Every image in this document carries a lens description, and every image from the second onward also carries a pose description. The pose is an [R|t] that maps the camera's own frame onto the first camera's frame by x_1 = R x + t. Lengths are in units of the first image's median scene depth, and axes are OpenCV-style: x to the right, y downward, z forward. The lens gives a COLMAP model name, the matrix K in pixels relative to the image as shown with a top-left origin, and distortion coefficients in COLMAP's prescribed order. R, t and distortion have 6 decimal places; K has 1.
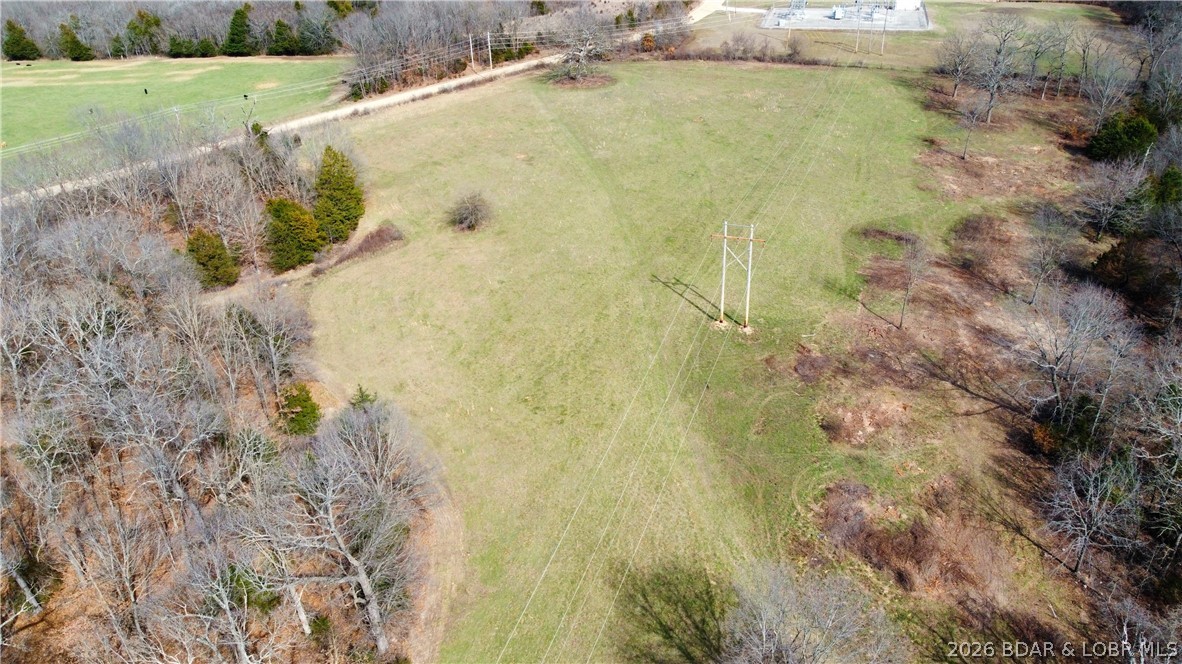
lens RADIAL K [[889.7, 0, 590.0], [0, 889.7, 328.3], [0, 0, 1]] dist [0.000505, -0.003529]
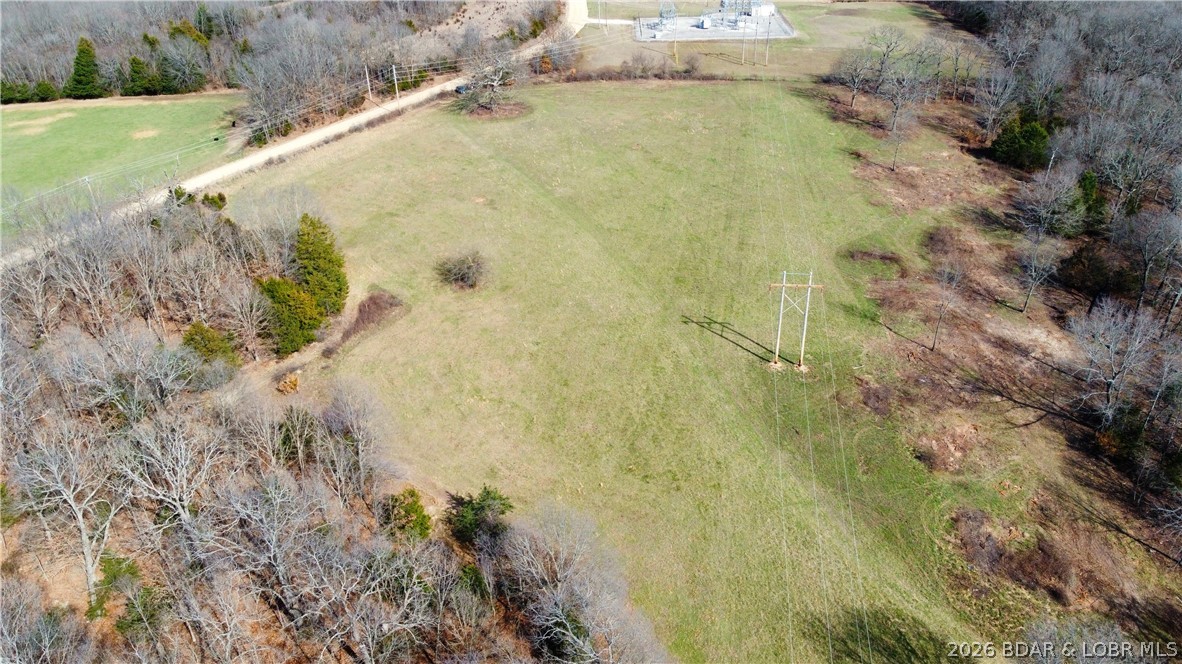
lens RADIAL K [[889.7, 0, 590.0], [0, 889.7, 328.3], [0, 0, 1]] dist [0.000505, -0.003529]
pose [[0.970779, -0.113918, 0.211214, -0.182947], [0.111023, 0.993489, 0.025555, -0.064153], [-0.212750, -0.001359, 0.977106, 0.014298]]
